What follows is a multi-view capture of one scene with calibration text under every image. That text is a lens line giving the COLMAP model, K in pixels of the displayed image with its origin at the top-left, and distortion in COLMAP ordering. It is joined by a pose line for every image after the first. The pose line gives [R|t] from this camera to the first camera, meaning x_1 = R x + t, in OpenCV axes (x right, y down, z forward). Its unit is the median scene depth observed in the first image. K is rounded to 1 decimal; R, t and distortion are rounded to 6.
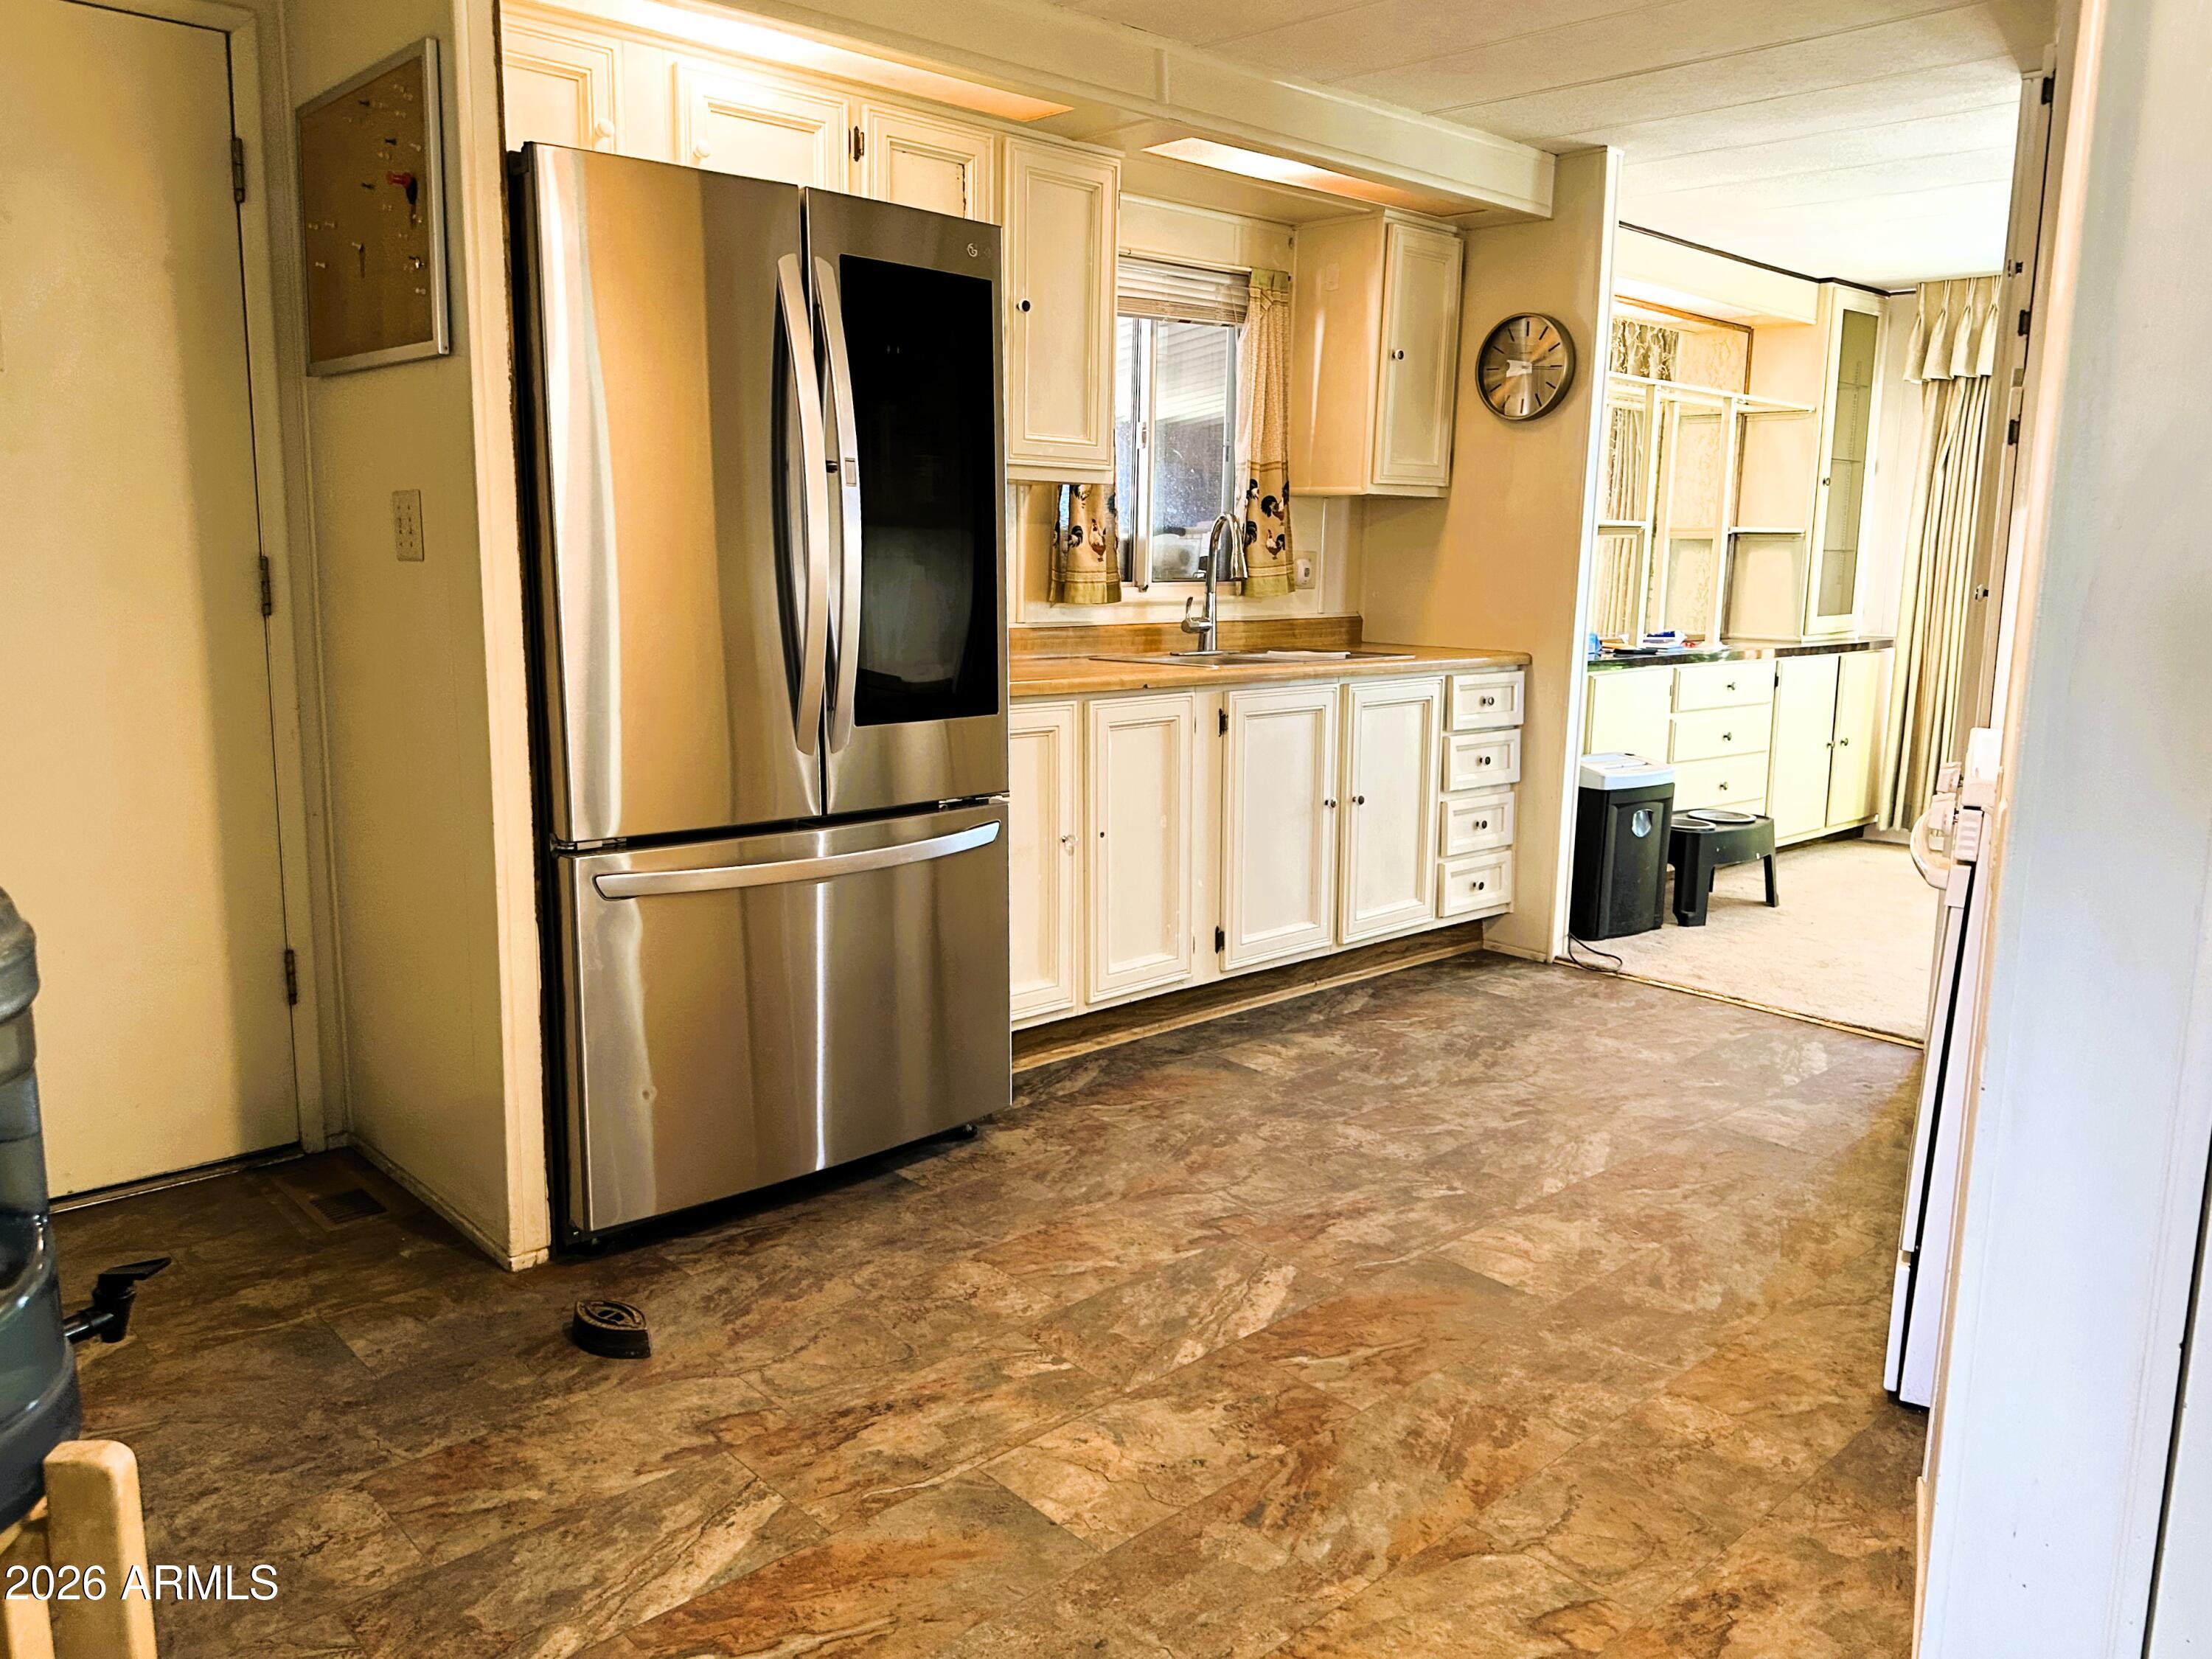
lens RADIAL K [[1580.5, 0, 1085.8], [0, 1580.5, 859.2], [0, 0, 1]] dist [0.029246, -0.041489]
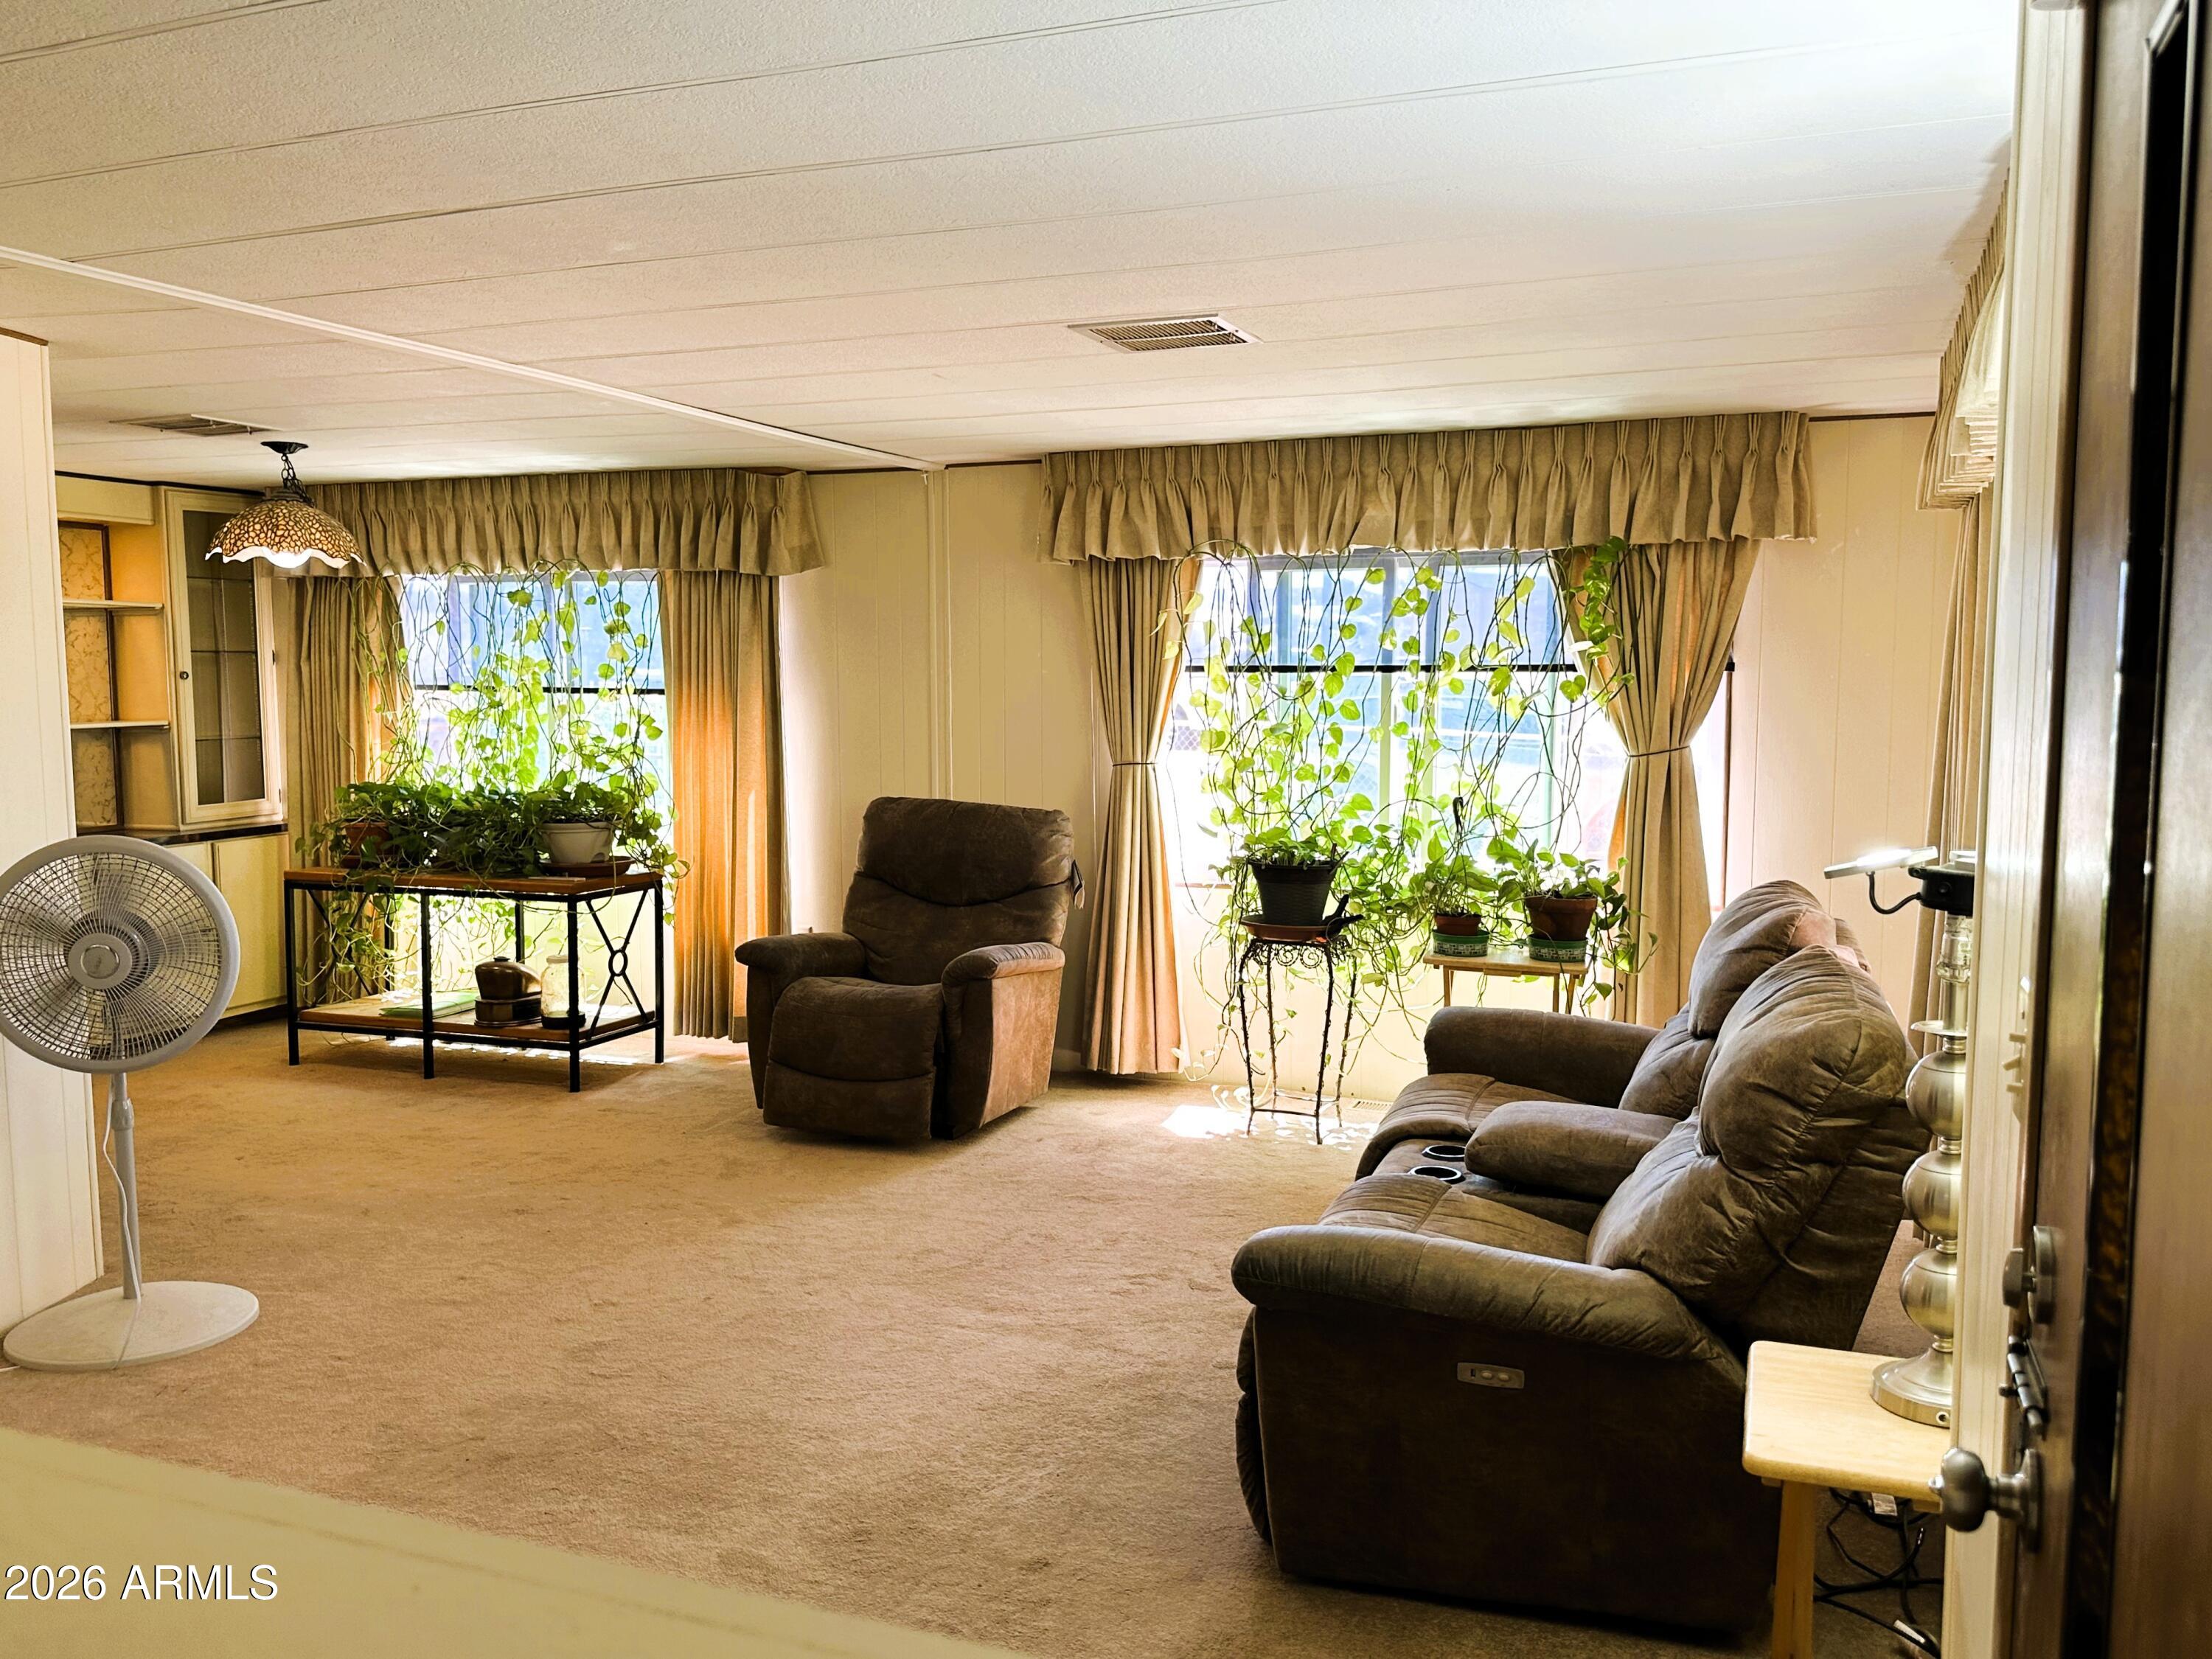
lens RADIAL K [[1777.7, 0, 1130.7], [0, 1777.7, 834.4], [0, 0, 1]] dist [0.105699, -0.172046]
pose [[0.893783, -0.059145, 0.444582, 0.989000], [0.103948, 0.991593, -0.077059, 0.033108], [-0.436287, 0.115088, 0.892417, -0.587328]]
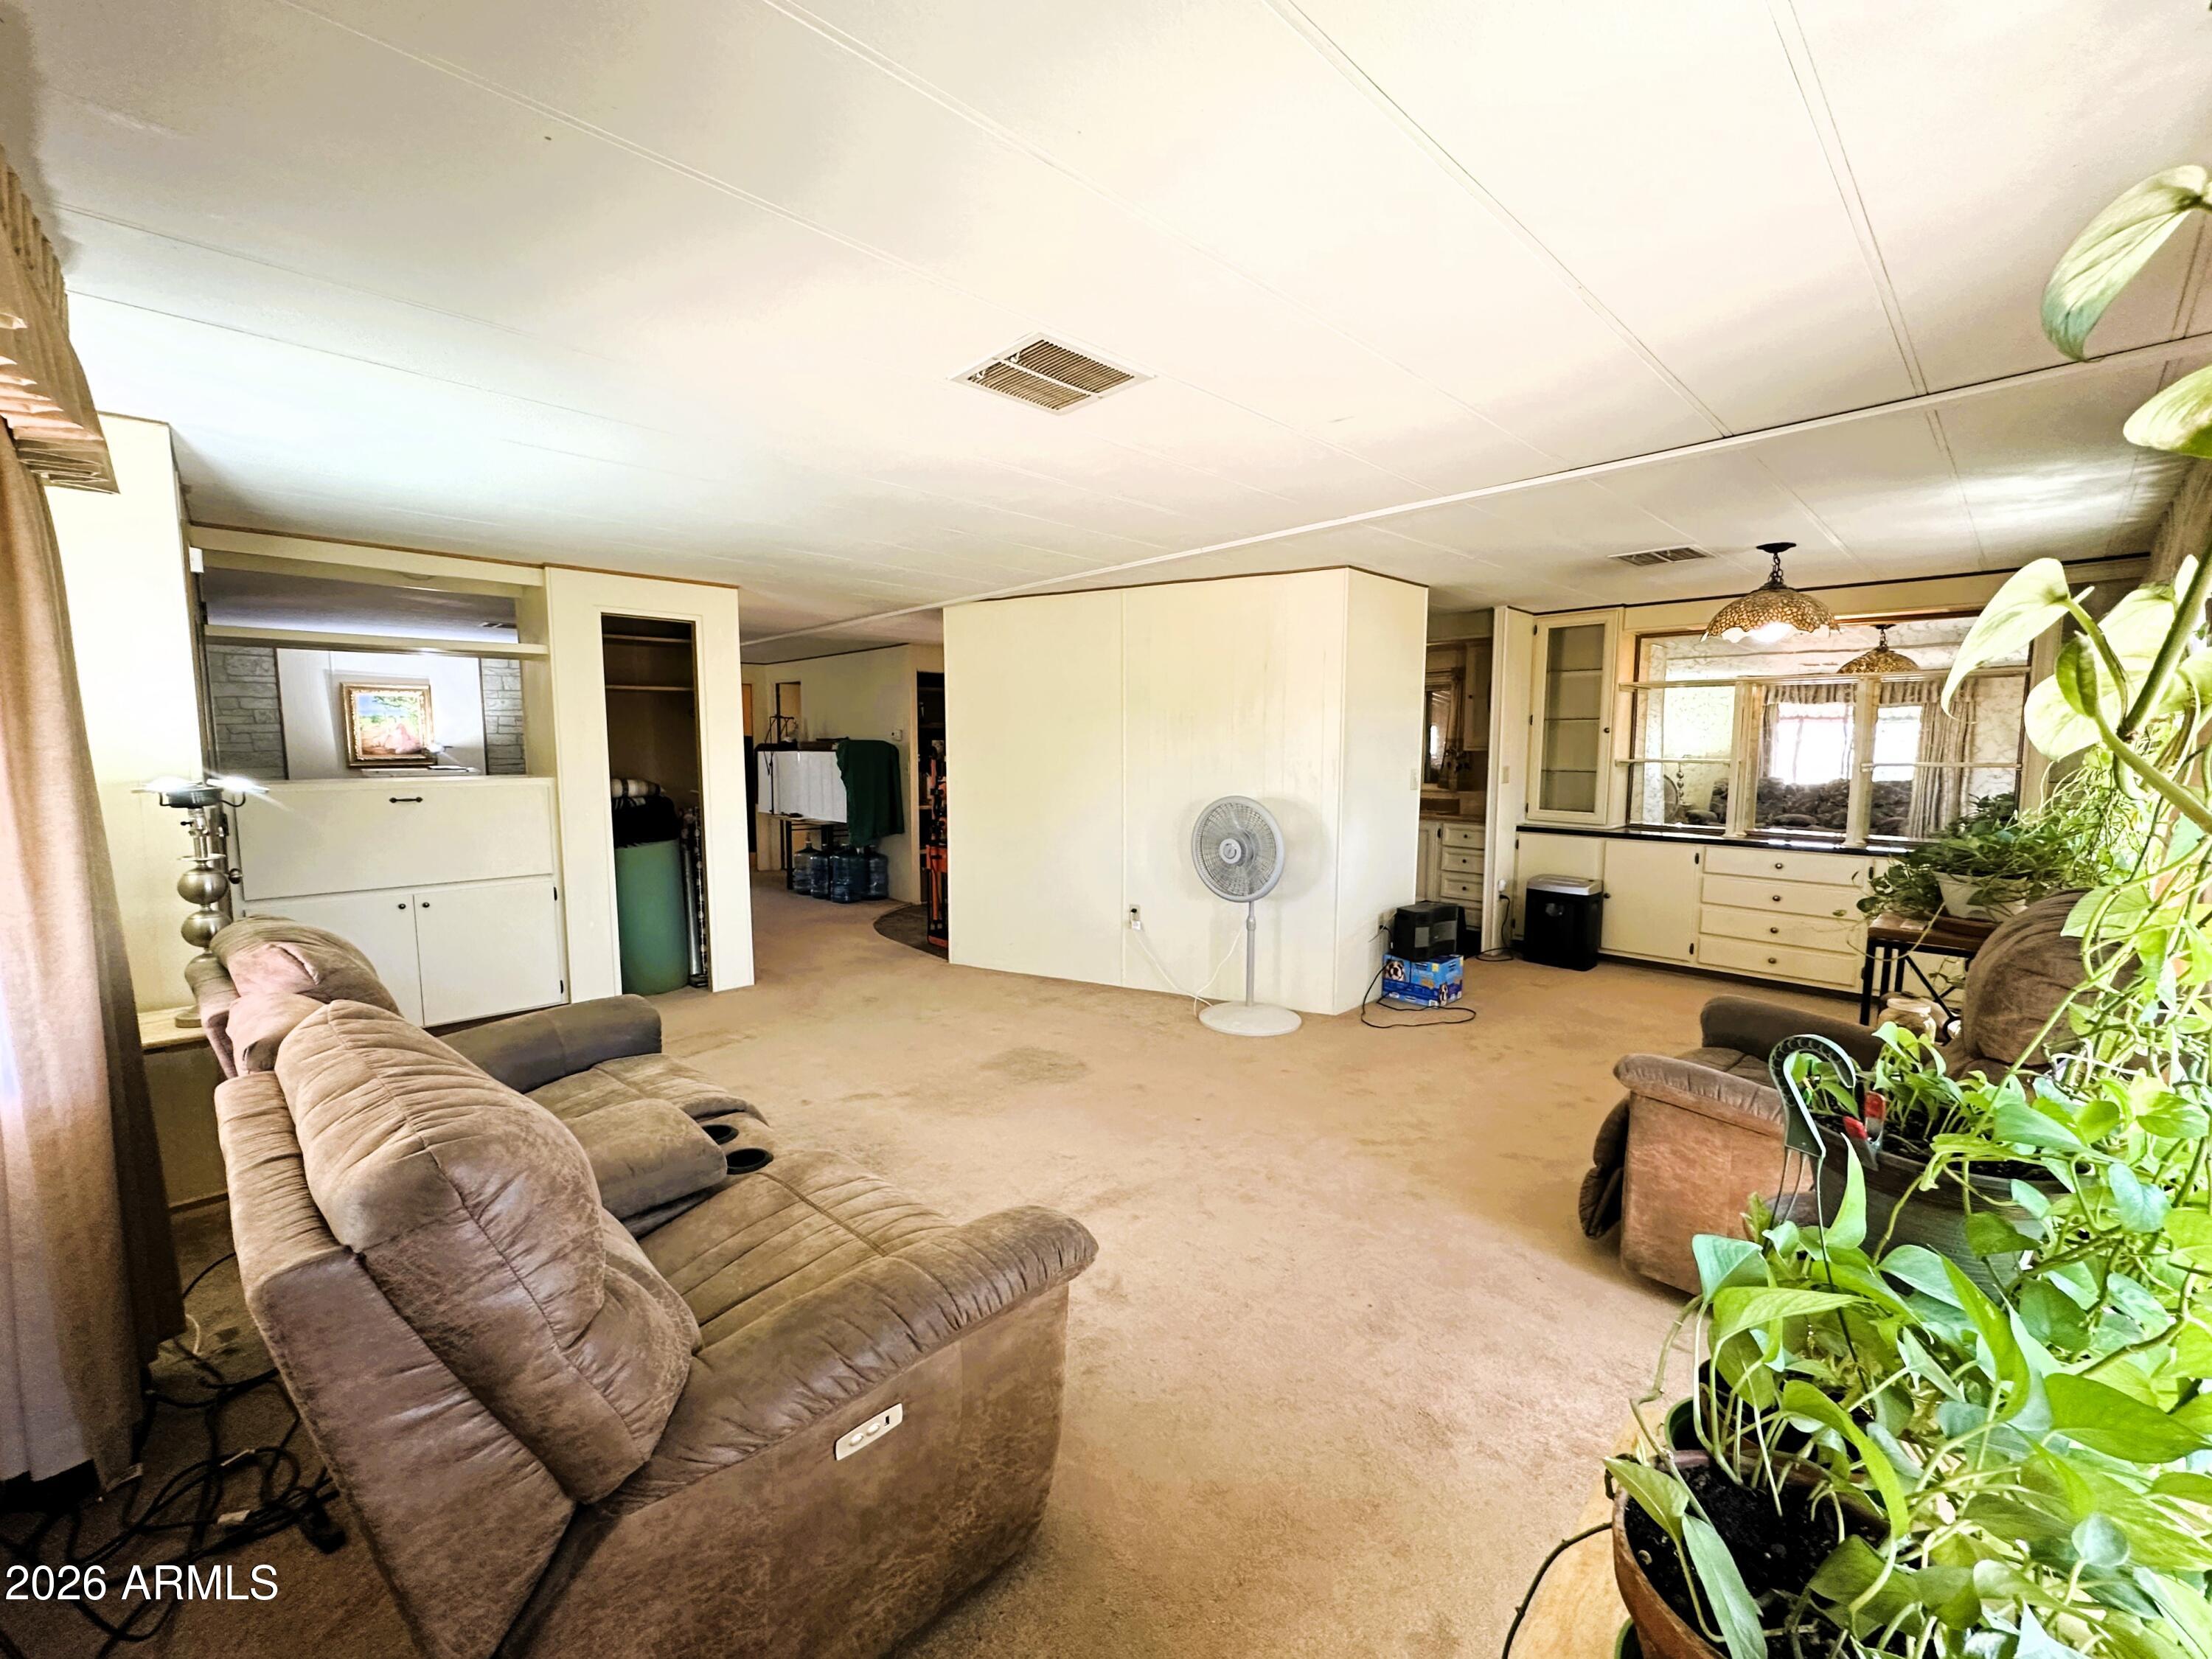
lens RADIAL K [[883.7, 0, 1083.0], [0, 883.7, 829.3], [0, 0, 1]] dist [-0.003835, -0.000471]
pose [[0.004609, 0.076736, -0.997041, 2.325618], [-0.194369, 0.978104, 0.074380, -0.145263], [0.980918, 0.193451, 0.019424, 0.612109]]
